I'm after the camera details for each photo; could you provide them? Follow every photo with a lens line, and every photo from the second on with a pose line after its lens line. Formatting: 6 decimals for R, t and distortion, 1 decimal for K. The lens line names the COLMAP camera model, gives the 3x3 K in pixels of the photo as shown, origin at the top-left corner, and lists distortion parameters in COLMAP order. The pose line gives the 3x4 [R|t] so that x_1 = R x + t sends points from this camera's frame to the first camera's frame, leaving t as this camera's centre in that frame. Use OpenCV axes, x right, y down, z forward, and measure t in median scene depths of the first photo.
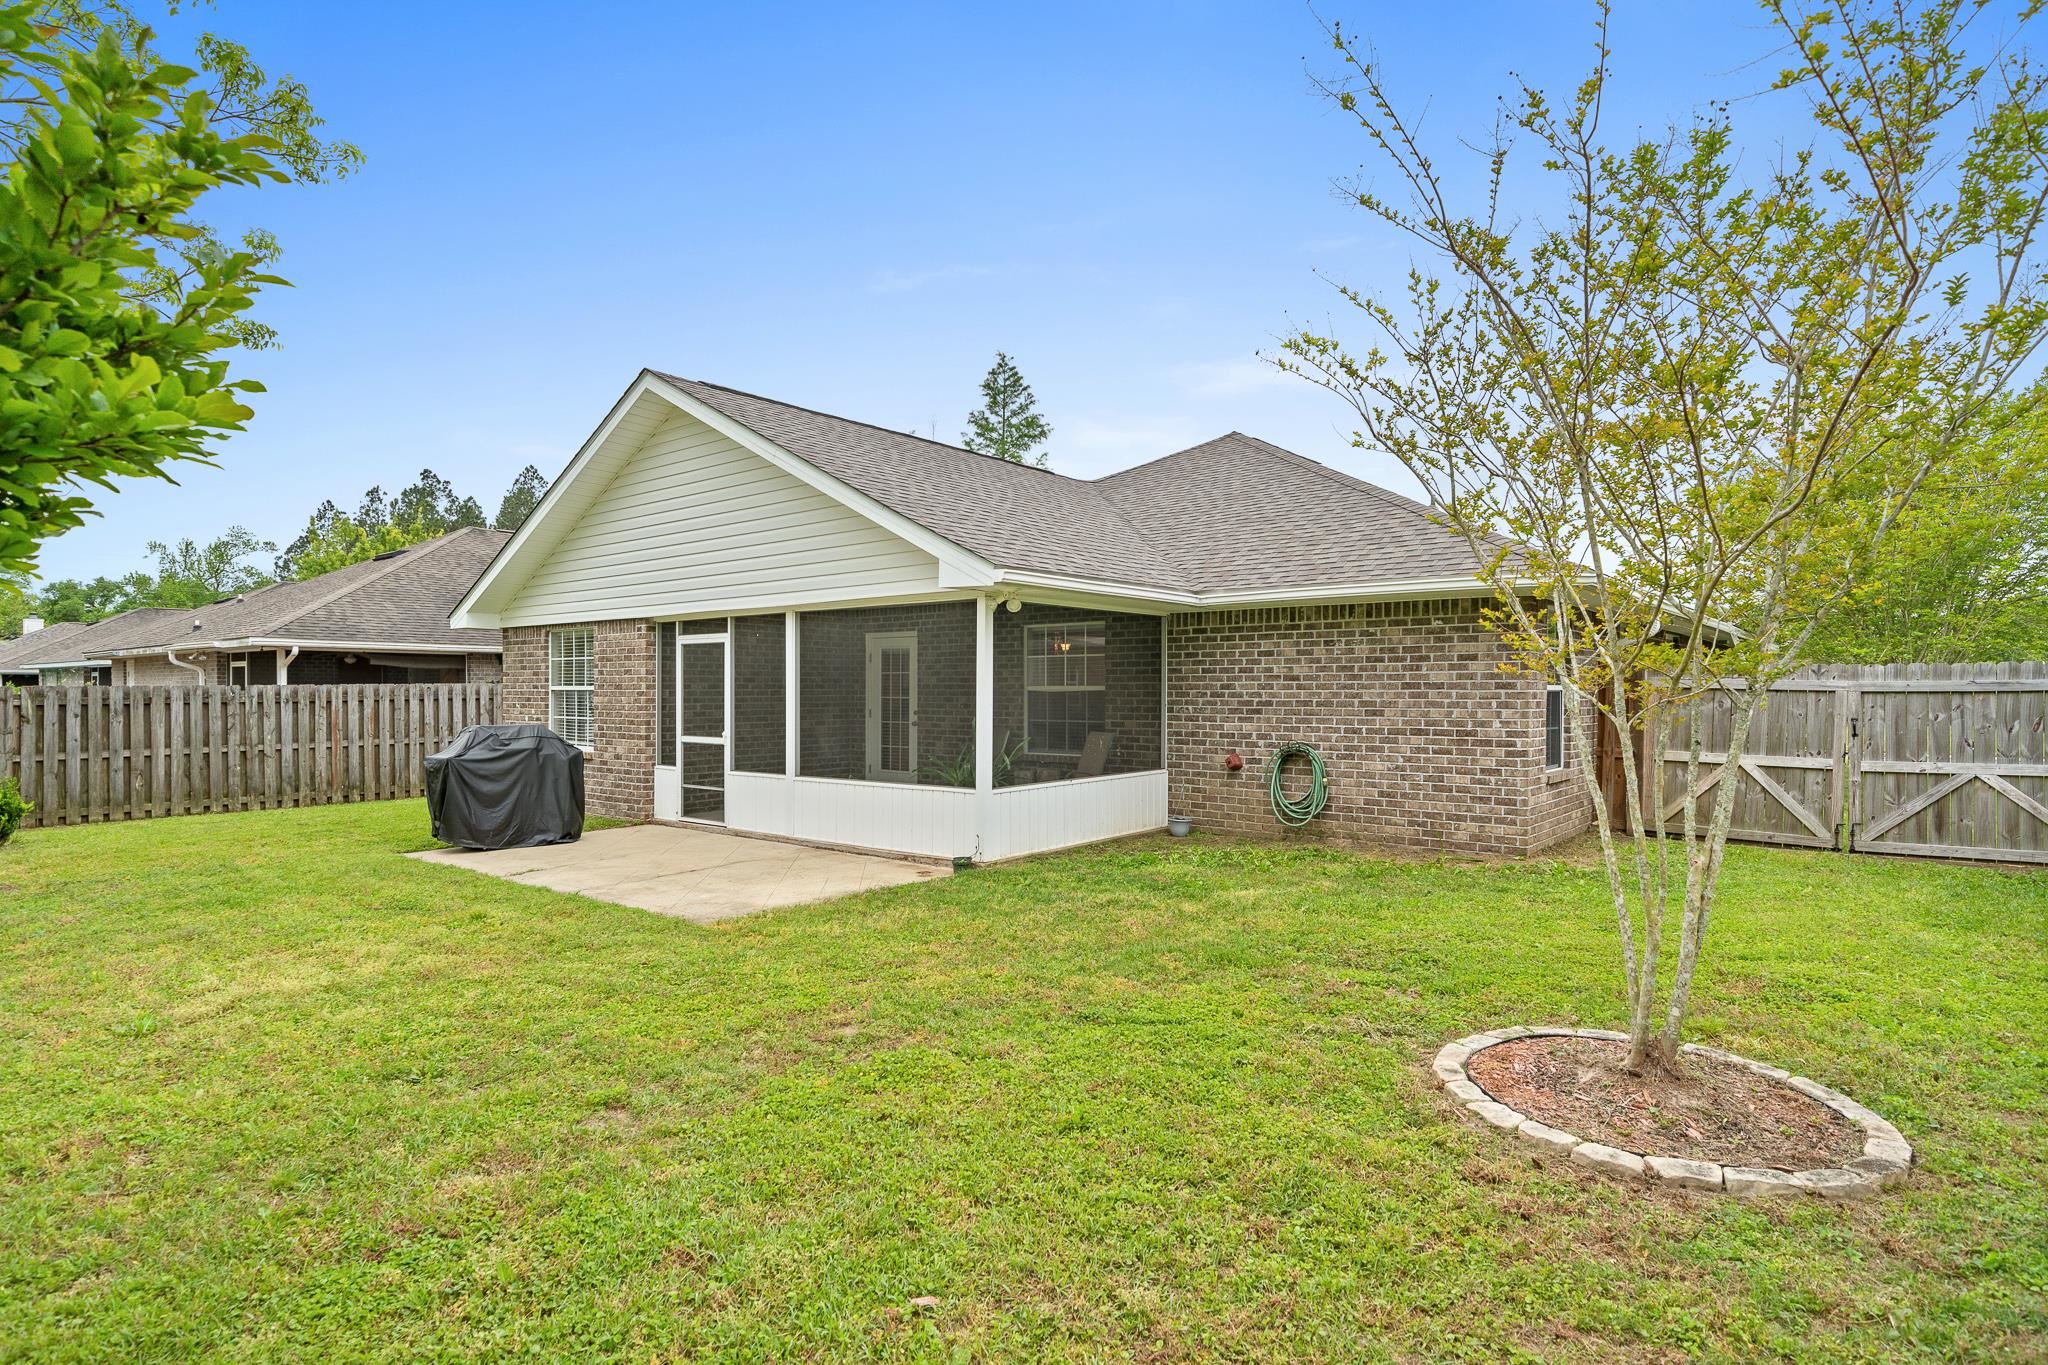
lens RADIAL K [[1076.6, 0, 1030.1], [0, 1076.6, 716.8], [0, 0, 1]] dist [-0.023387, -0.000491]
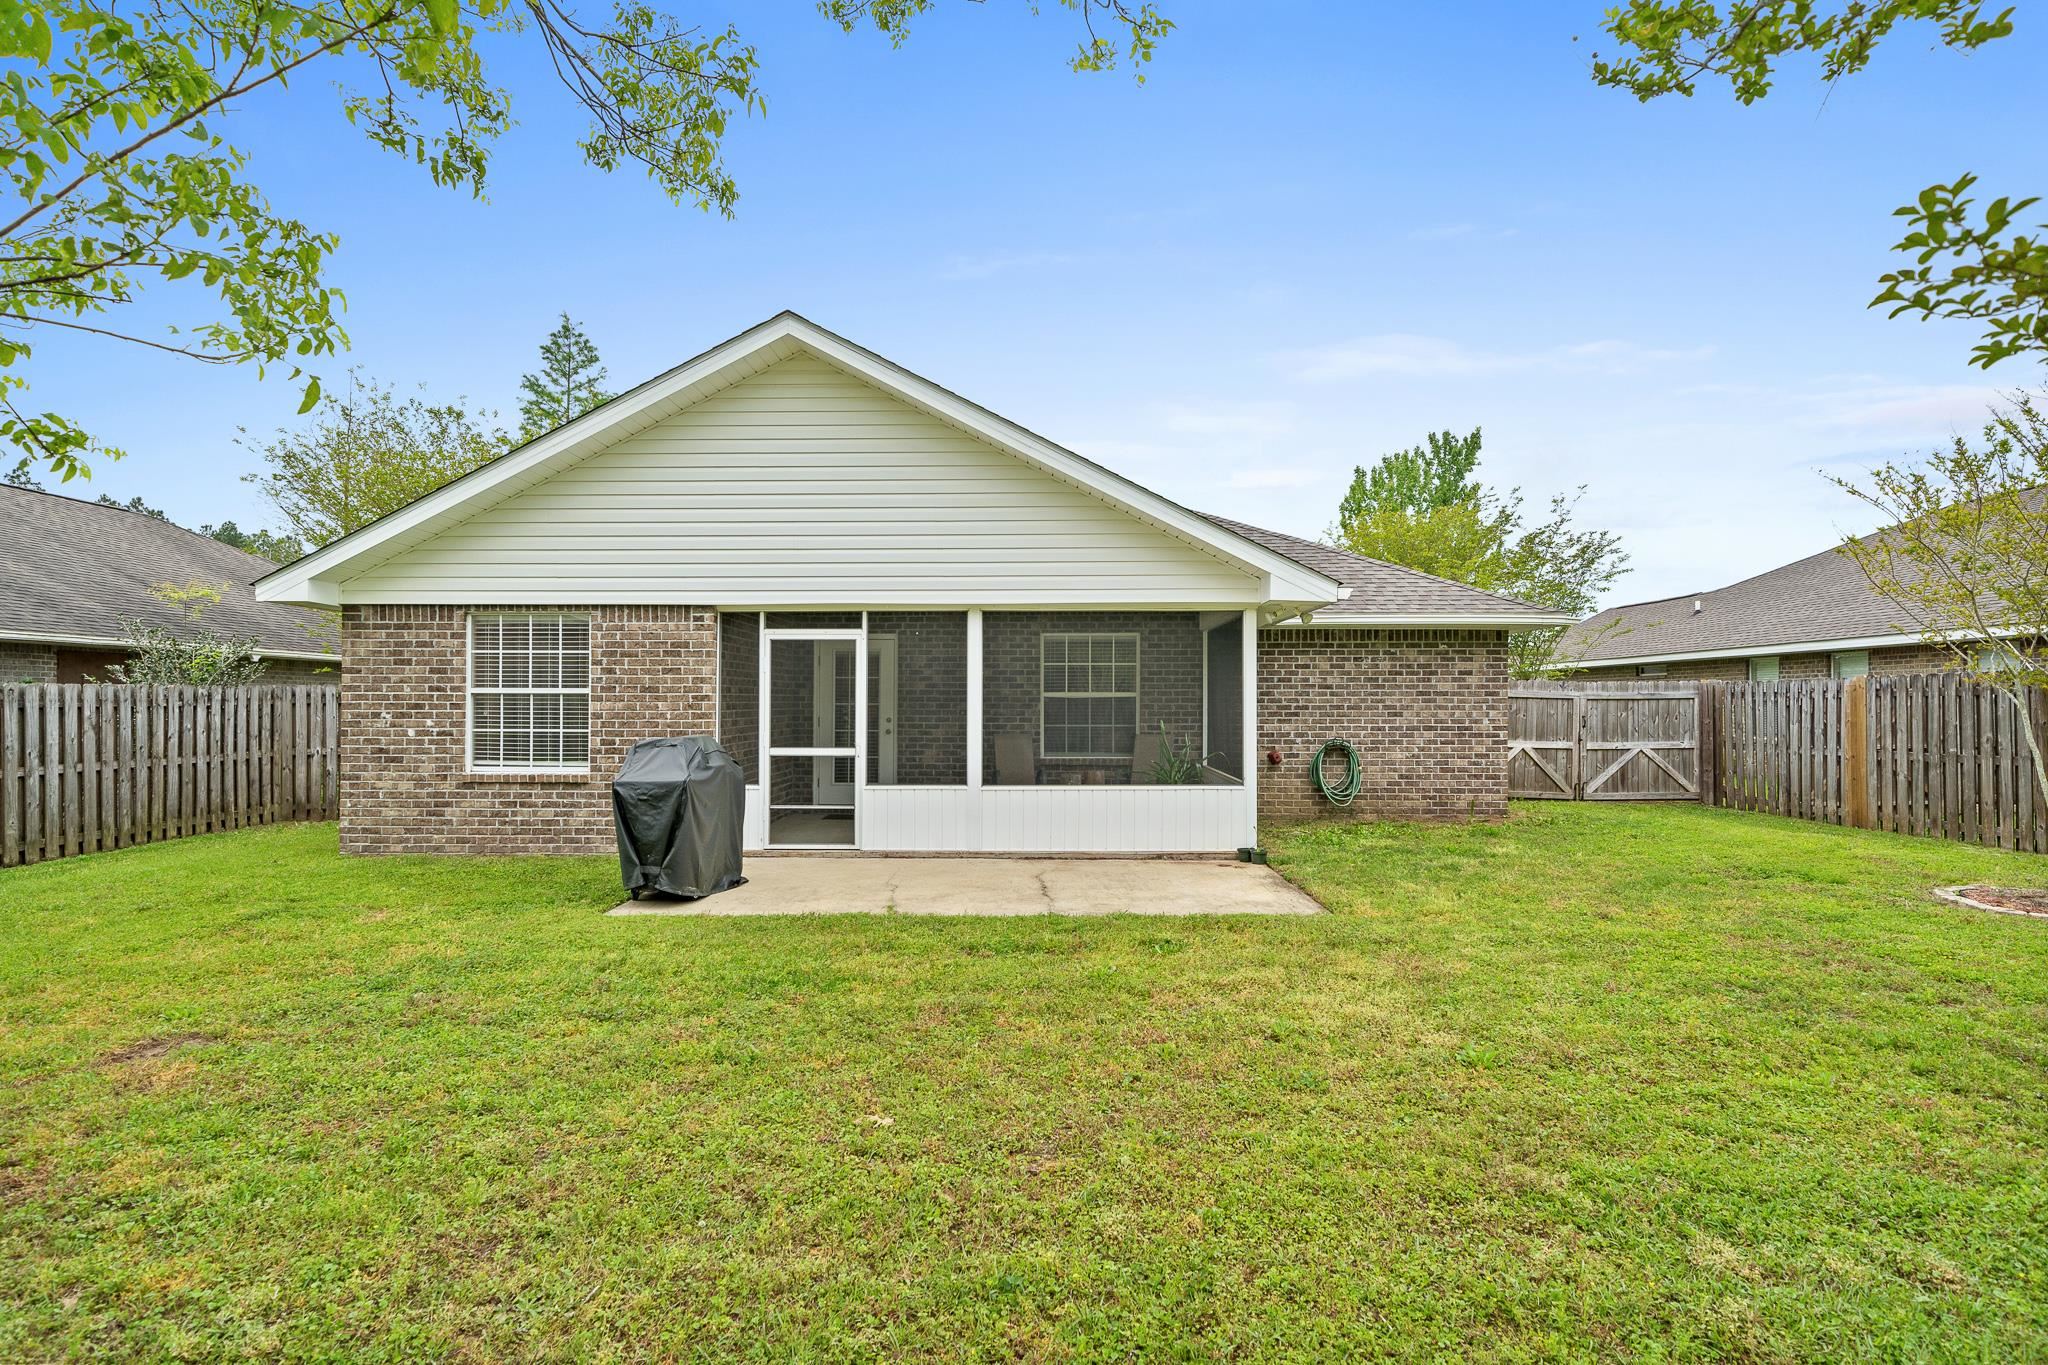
lens RADIAL K [[1076.6, 0, 1030.1], [0, 1076.6, 716.8], [0, 0, 1]] dist [-0.023387, -0.000491]
pose [[0.788061, -0.007157, 0.615555, -0.784053], [0.013675, 0.999889, -0.005882, 0.000939], [-0.615445, 0.013052, 0.788072, 0.239205]]
